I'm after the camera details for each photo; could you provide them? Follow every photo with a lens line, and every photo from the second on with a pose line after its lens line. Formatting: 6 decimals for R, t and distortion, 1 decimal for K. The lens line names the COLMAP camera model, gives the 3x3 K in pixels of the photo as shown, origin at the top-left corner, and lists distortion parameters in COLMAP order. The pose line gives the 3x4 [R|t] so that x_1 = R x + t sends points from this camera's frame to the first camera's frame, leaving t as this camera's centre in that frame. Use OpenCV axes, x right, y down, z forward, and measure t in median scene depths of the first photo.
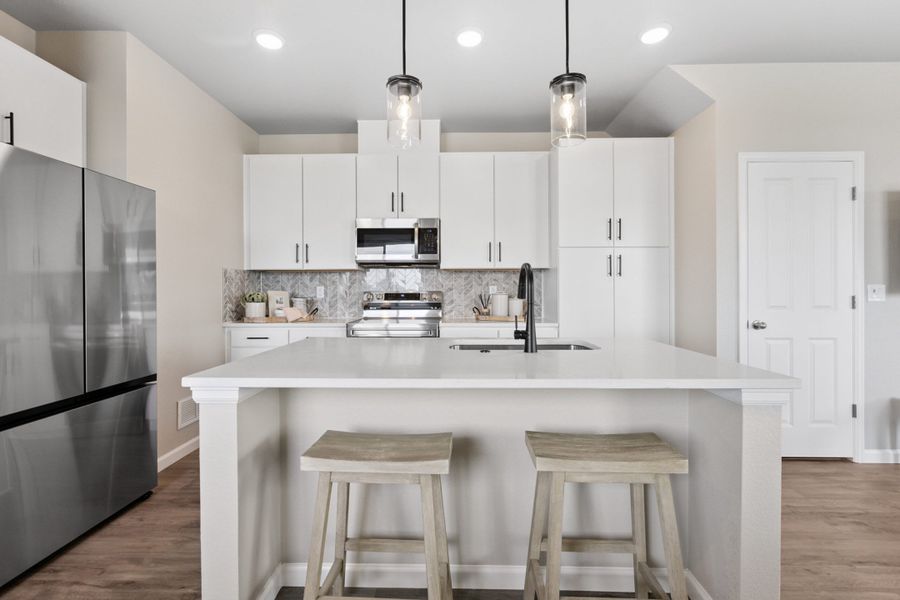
lens RADIAL K [[401.5, 0, 449.3], [0, 401.5, 292.3], [0, 0, 1]] dist [0.002393, -0.000496]
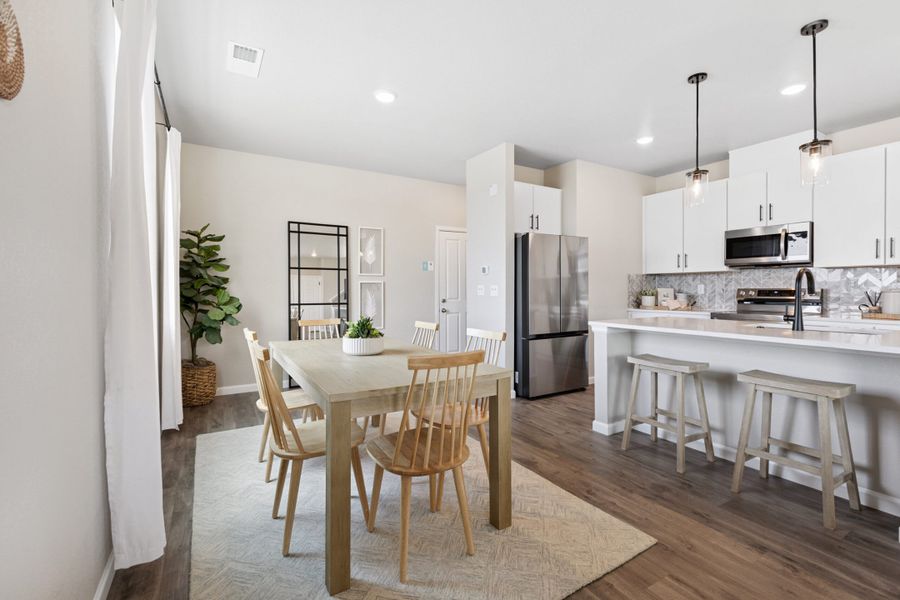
lens RADIAL K [[401.5, 0, 449.3], [0, 401.5, 292.3], [0, 0, 1]] dist [0.002393, -0.000496]
pose [[0.532492, 0.007200, -0.846405, 0.490366], [-0.001654, 0.999971, 0.007465, 0.002042], [0.846434, -0.002575, 0.532488, -0.533100]]
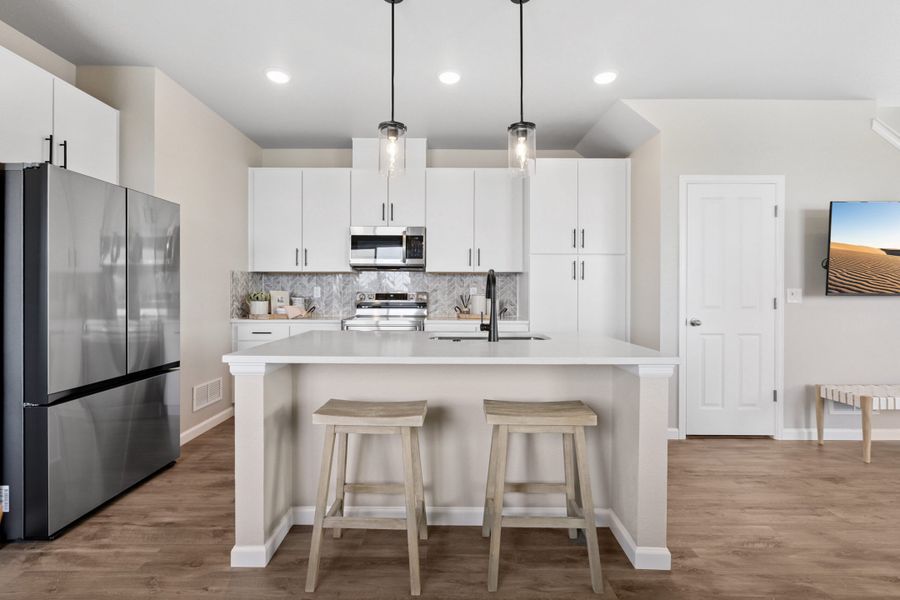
lens RADIAL K [[401.5, 0, 449.3], [0, 401.5, 292.3], [0, 0, 1]] dist [0.002393, -0.000496]
pose [[0.999746, 0.006212, 0.021673, 0.025055], [-0.006164, 0.999978, -0.002295, 0.000480], [-0.021687, 0.002161, 0.999762, -0.157259]]
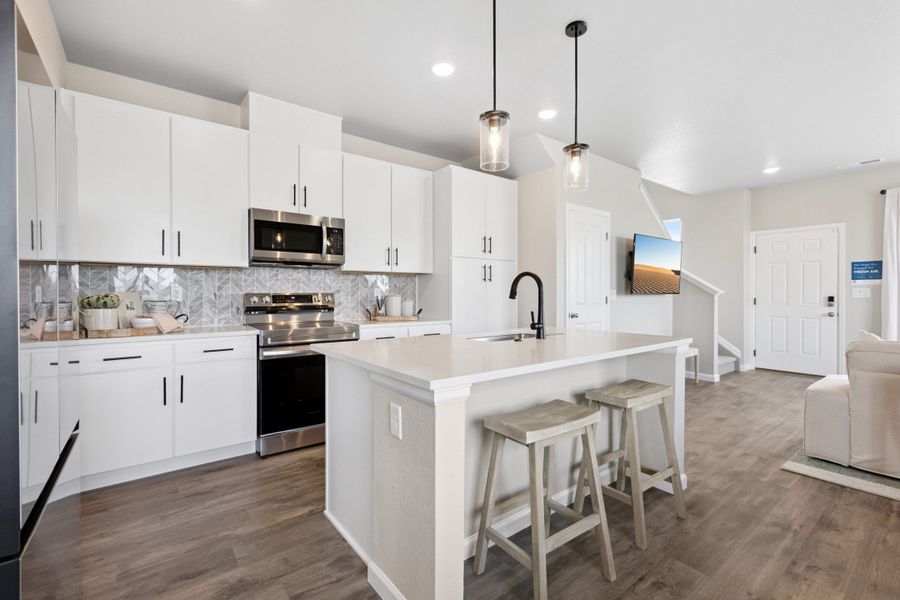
lens RADIAL K [[397.1, 0, 453.0], [0, 397.1, 295.3], [0, 0, 1]] dist [0.000326, -0.000231]
pose [[0.777392, -0.000897, 0.629016, -0.559208], [0.000005, 0.999999, 0.001420, 0.001690], [-0.629017, -0.001101, 0.777391, 0.100593]]
